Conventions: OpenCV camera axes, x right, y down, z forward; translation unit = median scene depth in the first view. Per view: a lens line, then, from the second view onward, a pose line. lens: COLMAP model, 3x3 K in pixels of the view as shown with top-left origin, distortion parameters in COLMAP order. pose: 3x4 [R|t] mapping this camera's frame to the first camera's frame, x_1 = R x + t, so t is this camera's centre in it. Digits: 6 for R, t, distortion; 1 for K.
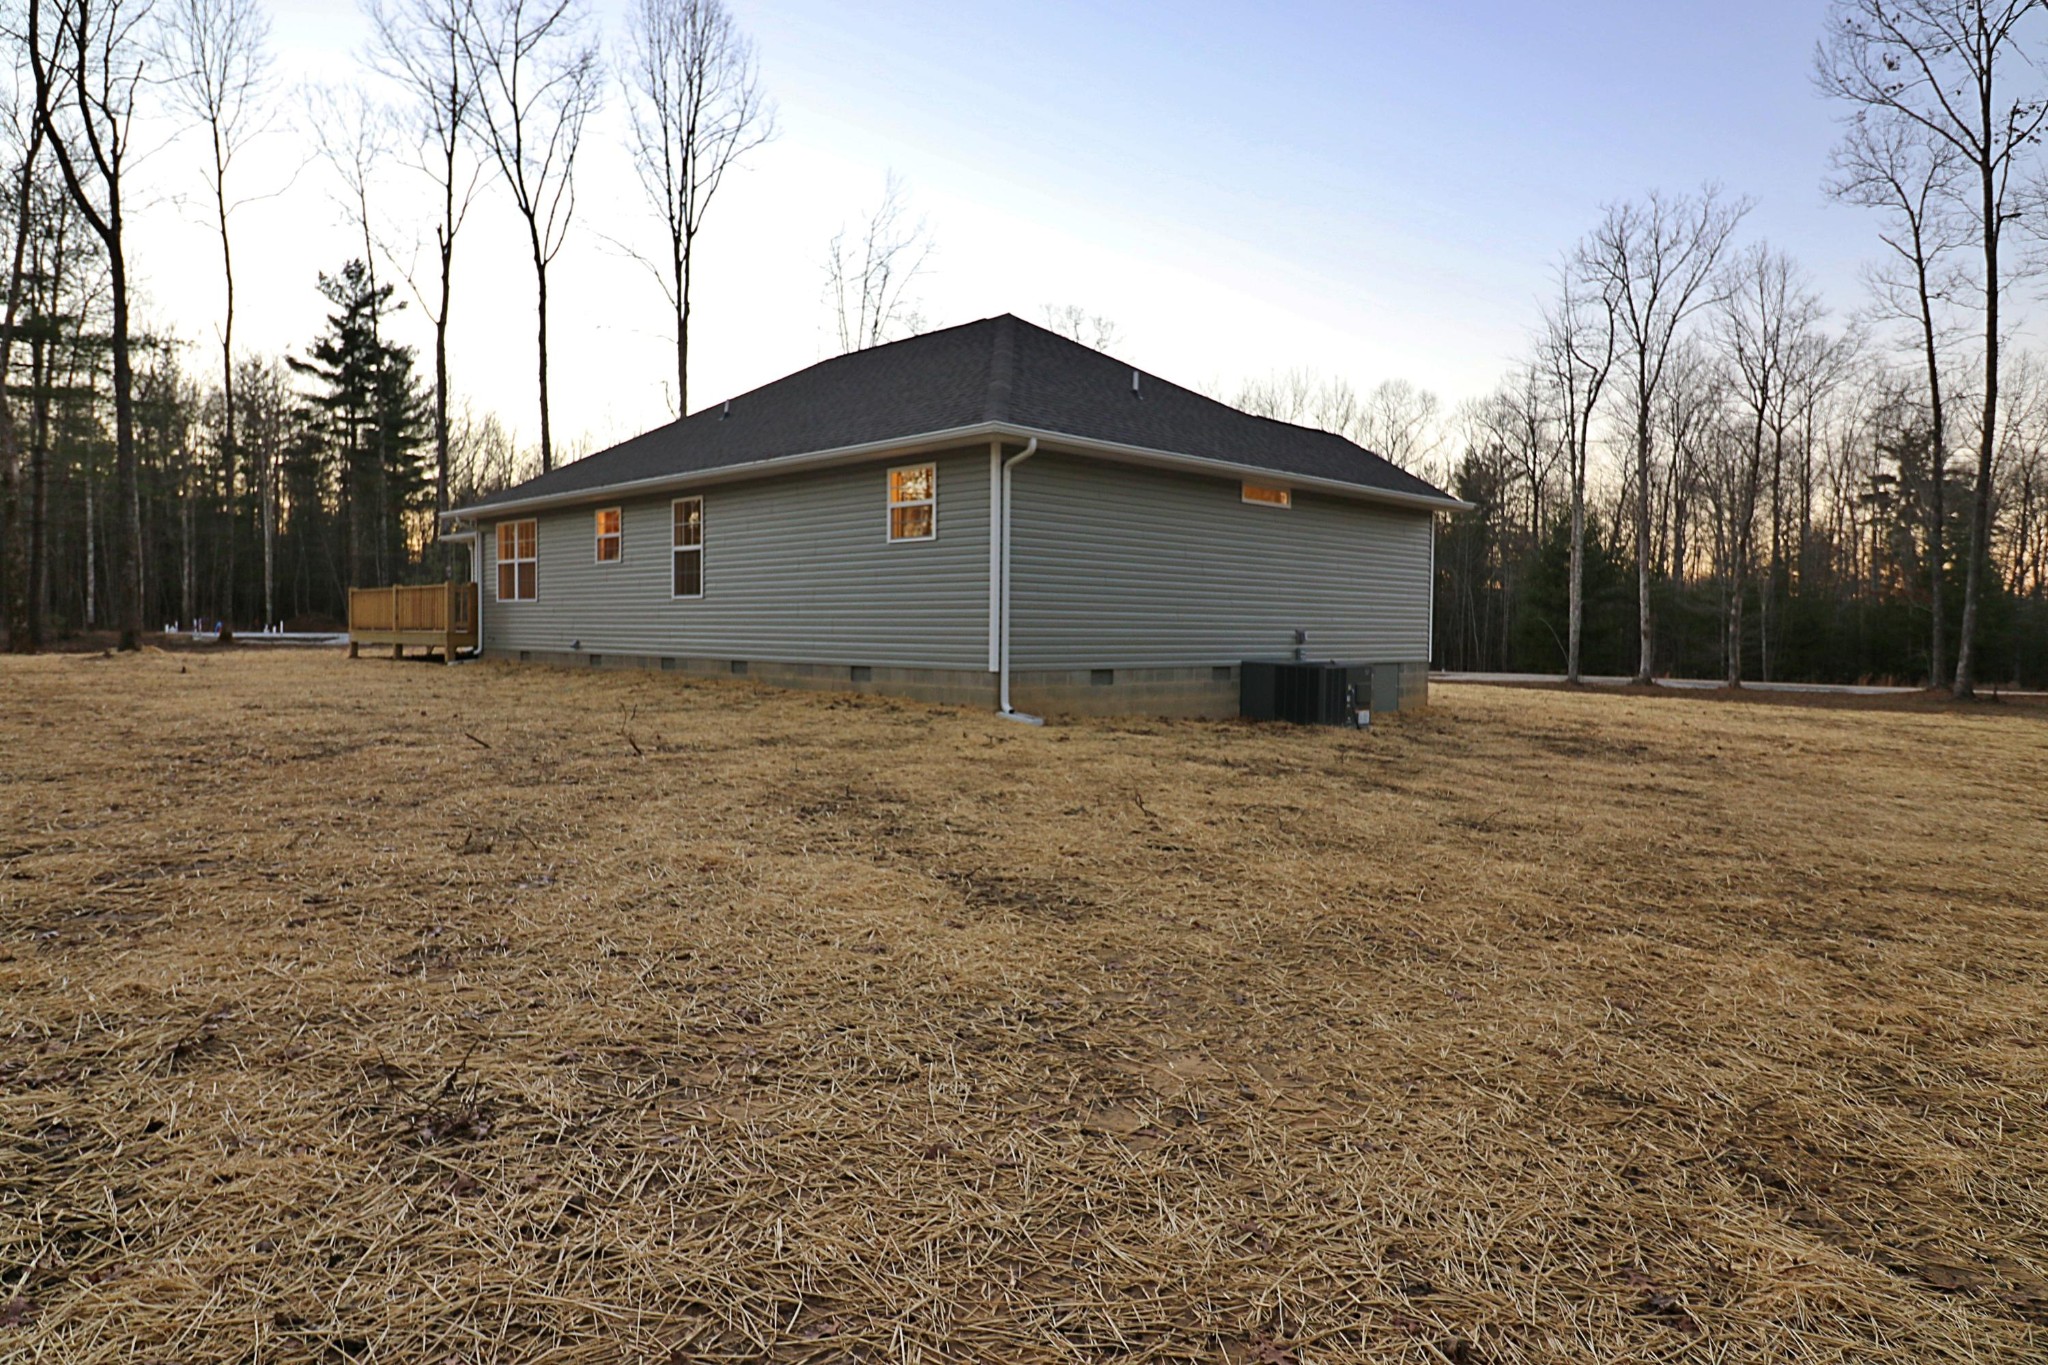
lens RADIAL K [[1246.5, 0, 1026.3], [0, 1246.5, 668.2], [0, 0, 1]] dist [-0.001948, -0.001224]
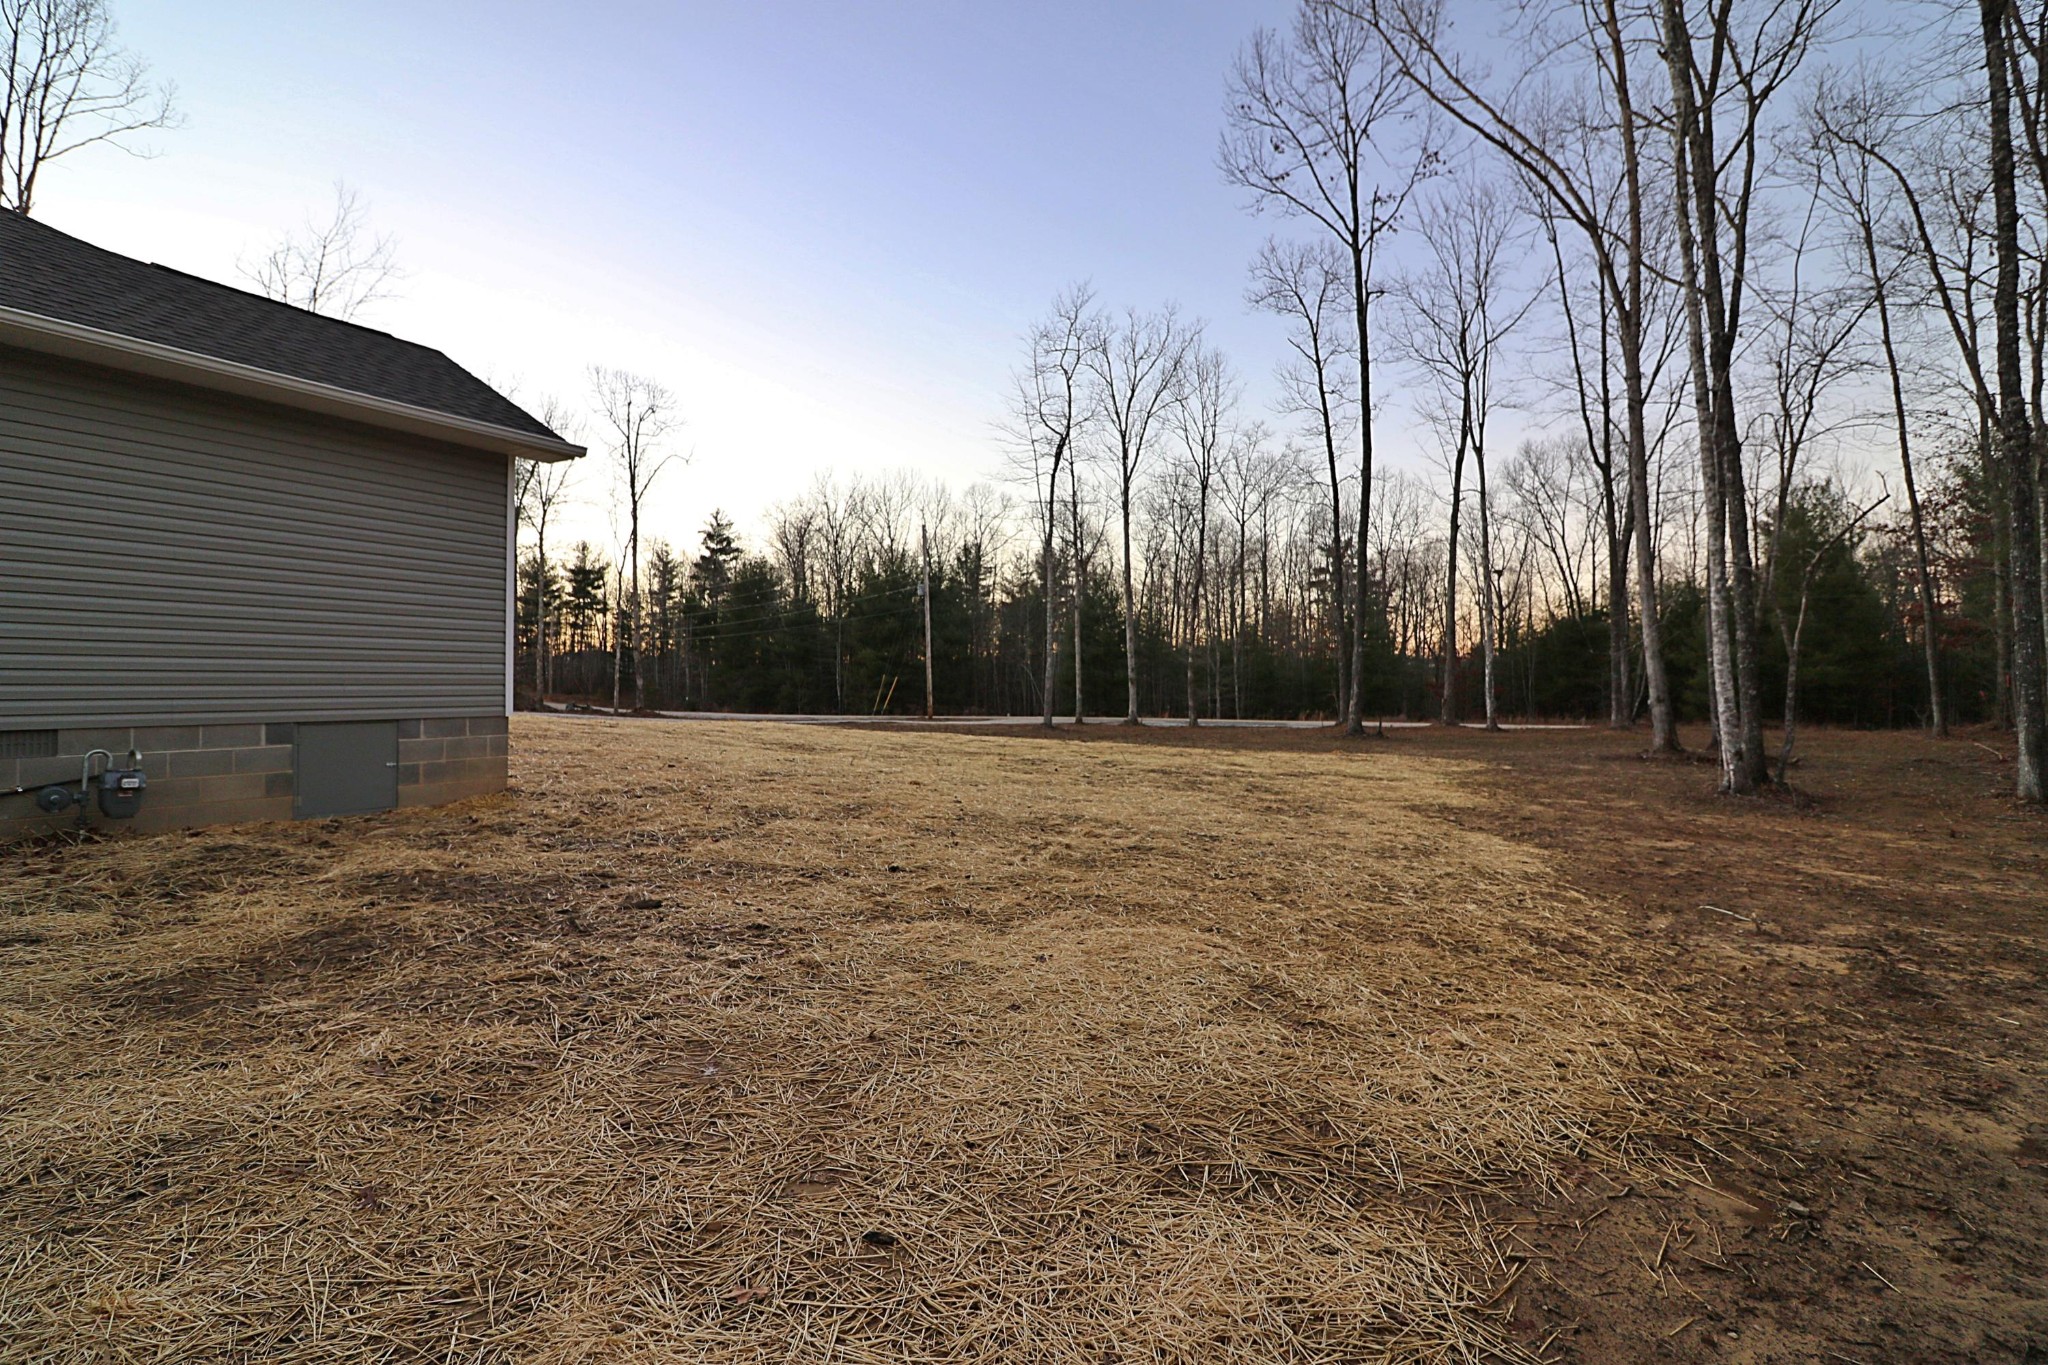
lens RADIAL K [[927.5, 0, 1026.7], [0, 927.5, 672.3], [0, 0, 1]] dist [-0.000504, -0.011629]
pose [[0.960609, -0.008010, 0.277788, 0.199889], [0.019844, 0.999010, -0.039815, -0.001897], [-0.277194, 0.043759, 0.959817, 0.237842]]
